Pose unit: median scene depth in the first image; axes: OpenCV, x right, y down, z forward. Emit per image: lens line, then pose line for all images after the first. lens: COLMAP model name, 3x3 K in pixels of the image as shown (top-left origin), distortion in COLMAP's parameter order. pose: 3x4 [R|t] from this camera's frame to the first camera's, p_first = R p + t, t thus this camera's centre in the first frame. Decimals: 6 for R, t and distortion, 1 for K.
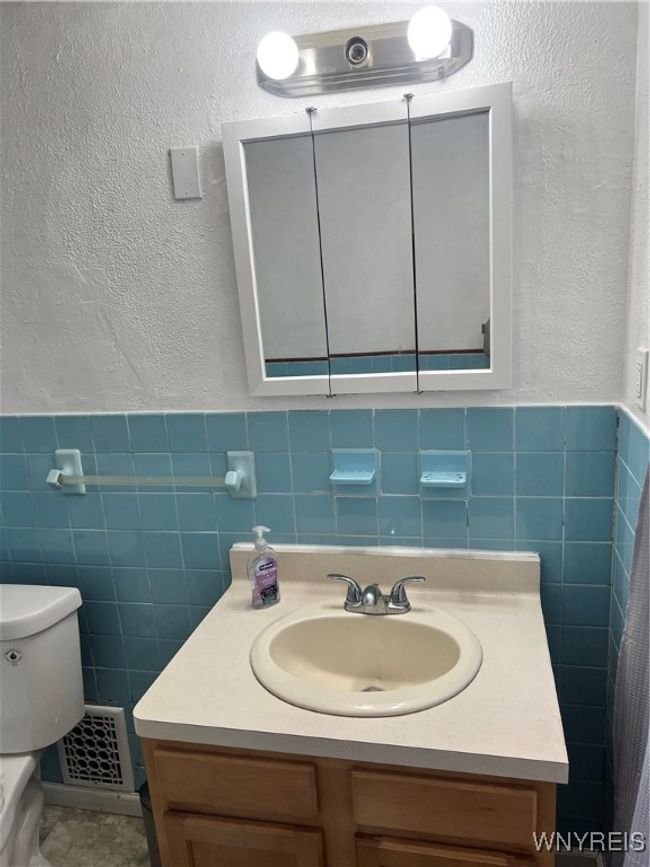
lens RADIAL K [[644.1, 0, 327.9], [0, 644.1, 445.2], [0, 0, 1]] dist [0.065771, -0.072654]
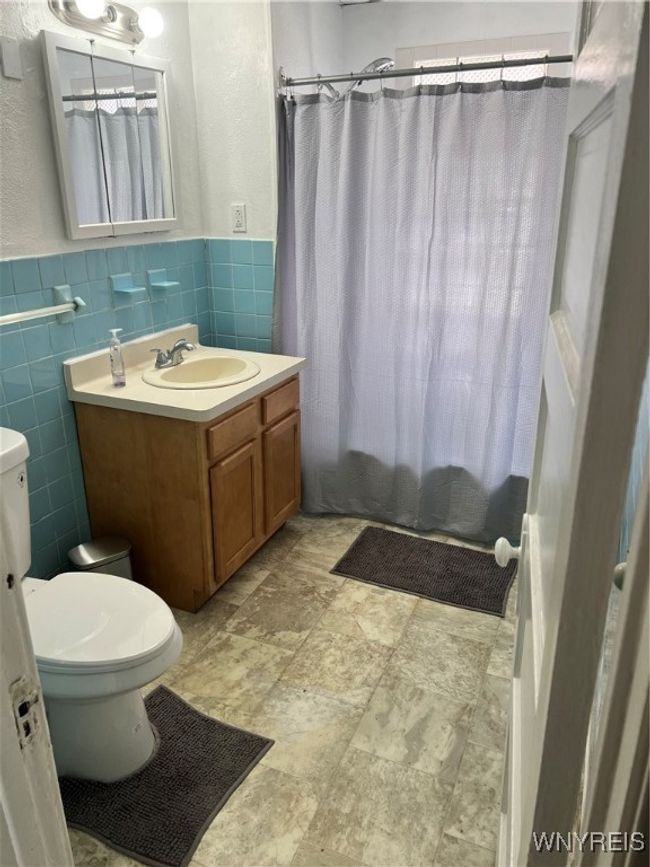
lens RADIAL K [[644.1, 0, 327.9], [0, 644.1, 445.2], [0, 0, 1]] dist [0.065771, -0.072654]
pose [[0.185732, -0.304549, 0.934213, -1.504122], [0.230227, 0.937778, 0.259940, 0.103267], [-0.955248, 0.166802, 0.244291, 0.218723]]
